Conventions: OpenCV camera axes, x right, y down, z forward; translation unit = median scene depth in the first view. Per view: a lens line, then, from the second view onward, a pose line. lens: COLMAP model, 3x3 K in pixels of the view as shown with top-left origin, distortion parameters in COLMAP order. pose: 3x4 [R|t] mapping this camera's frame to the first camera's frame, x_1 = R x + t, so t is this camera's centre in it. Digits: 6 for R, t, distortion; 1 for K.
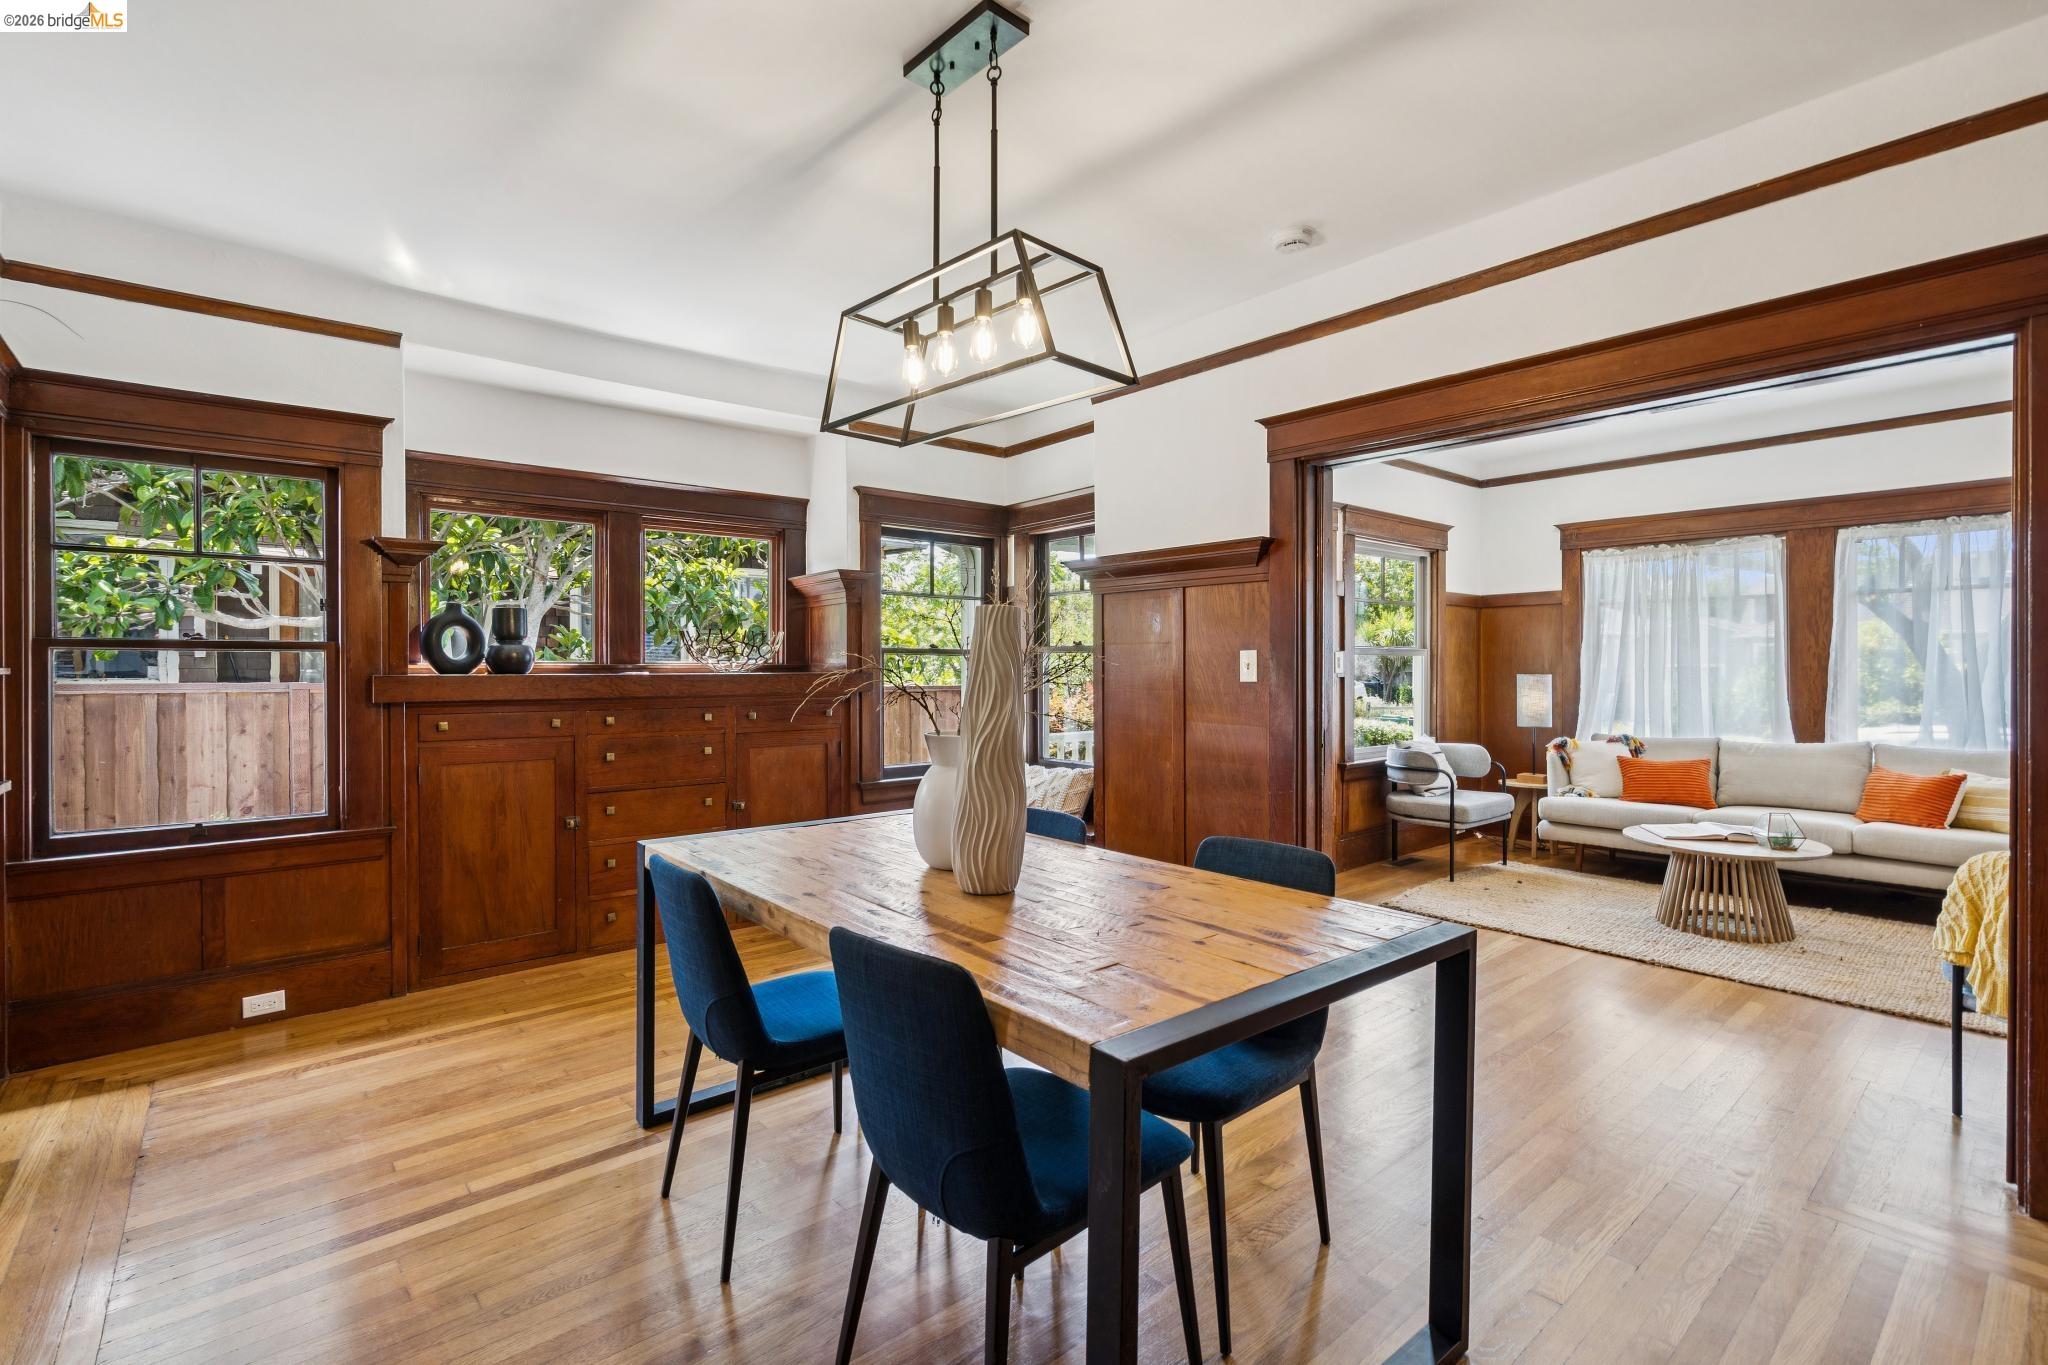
lens RADIAL K [[952.6, 0, 992.4], [0, 952.6, 674.1], [0, 0, 1]] dist [-0.002566, 0.001219]
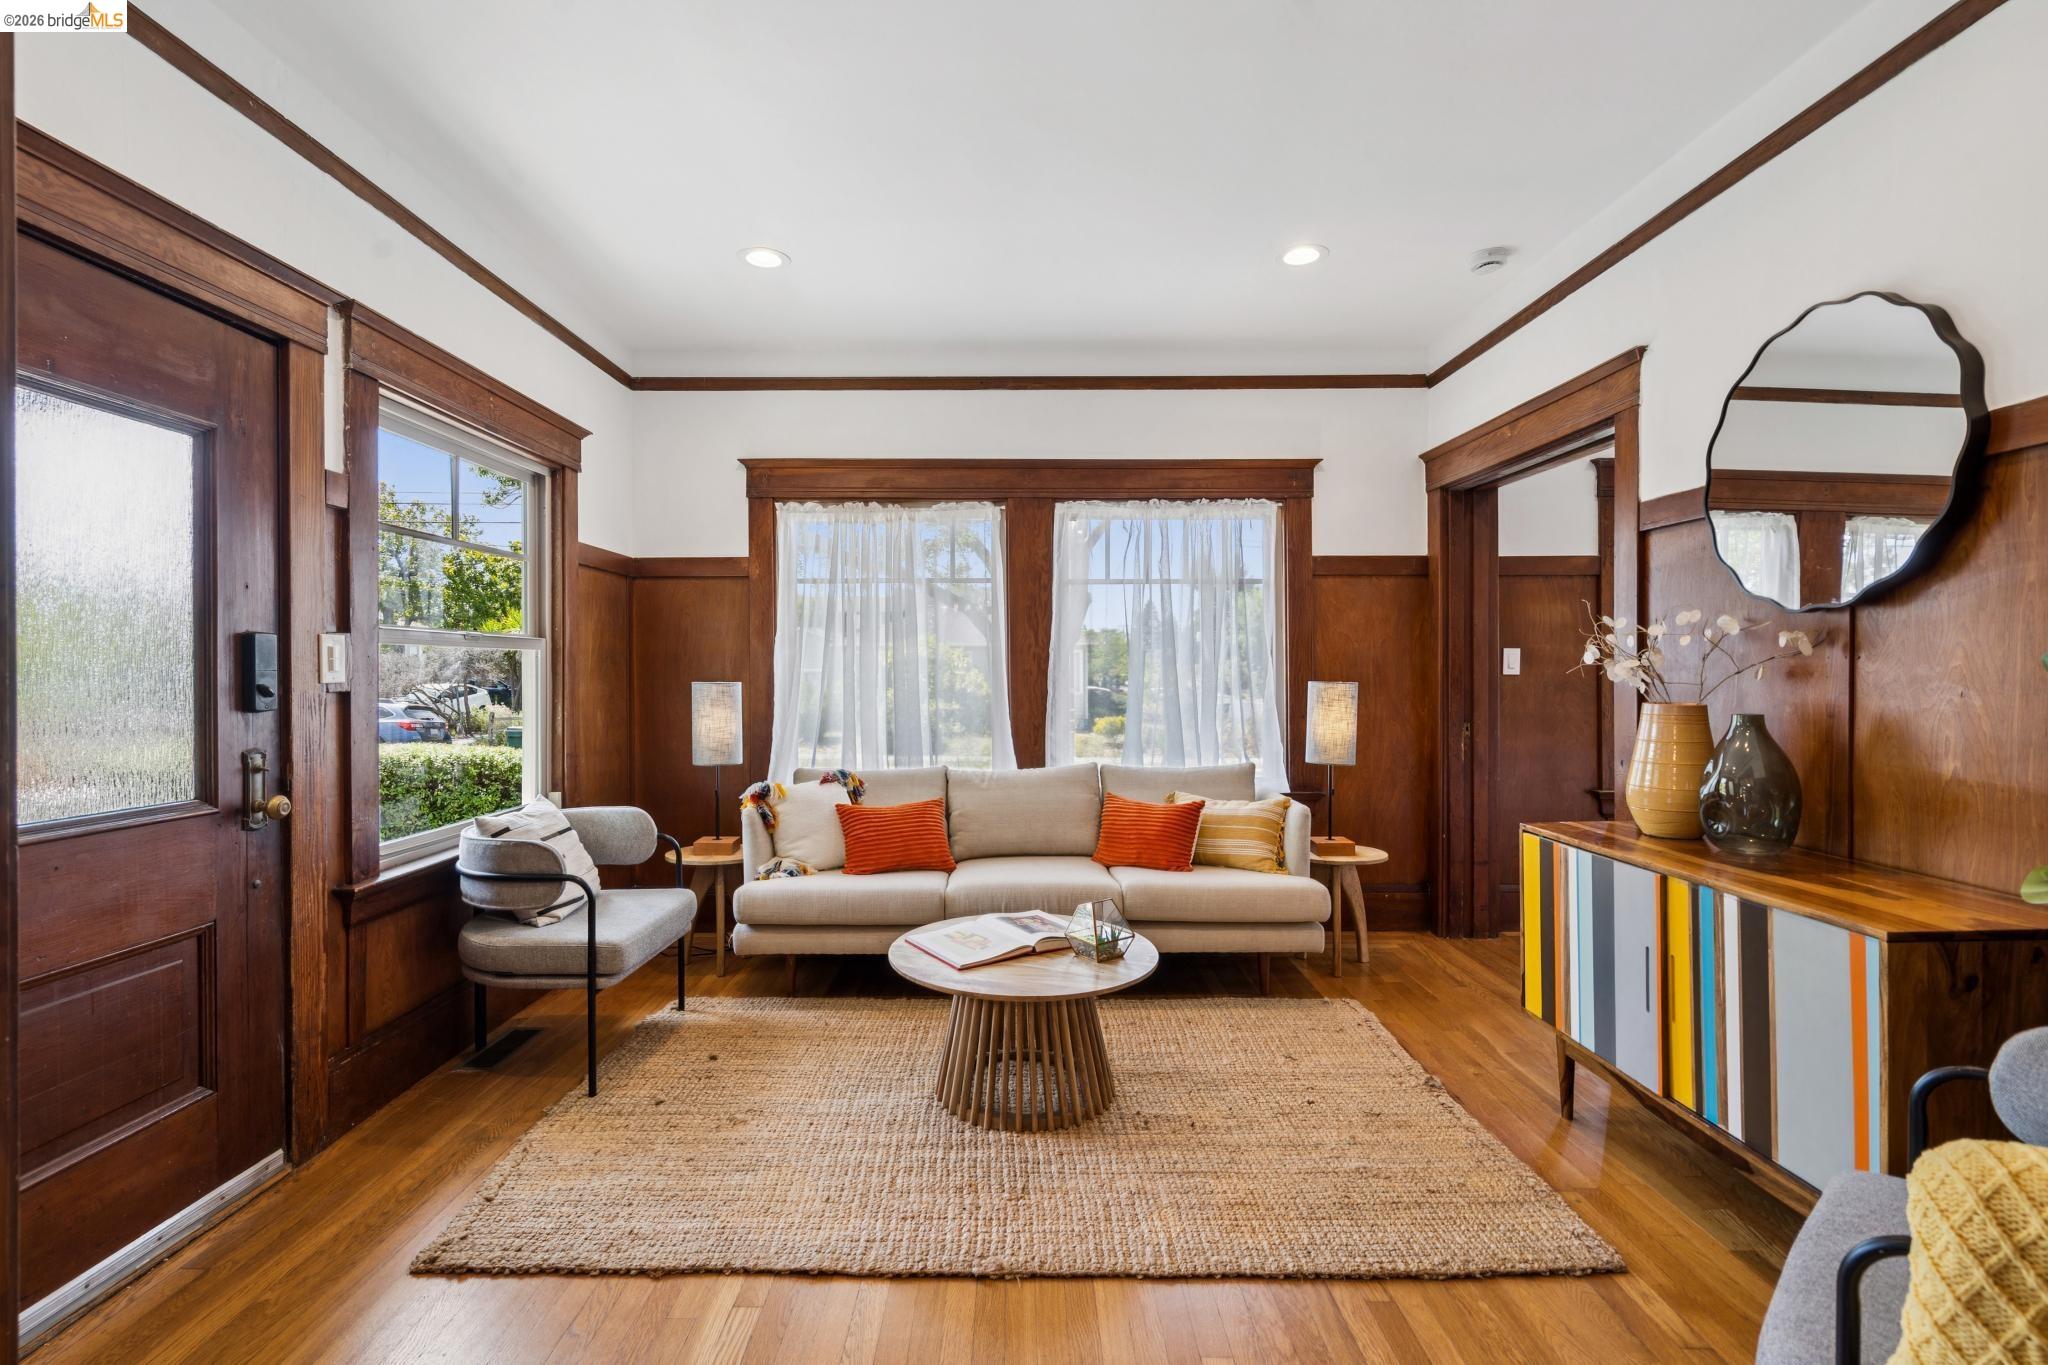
lens RADIAL K [[977.1, 0, 1016.2], [0, 977.1, 677.0], [0, 0, 1]] dist [0.015390, 0.001426]
pose [[0.650944, -0.003329, 0.759119, 0.214888], [0.004845, 0.999988, 0.000230, -0.002202], [-0.759111, 0.003528, 0.650952, 0.448128]]
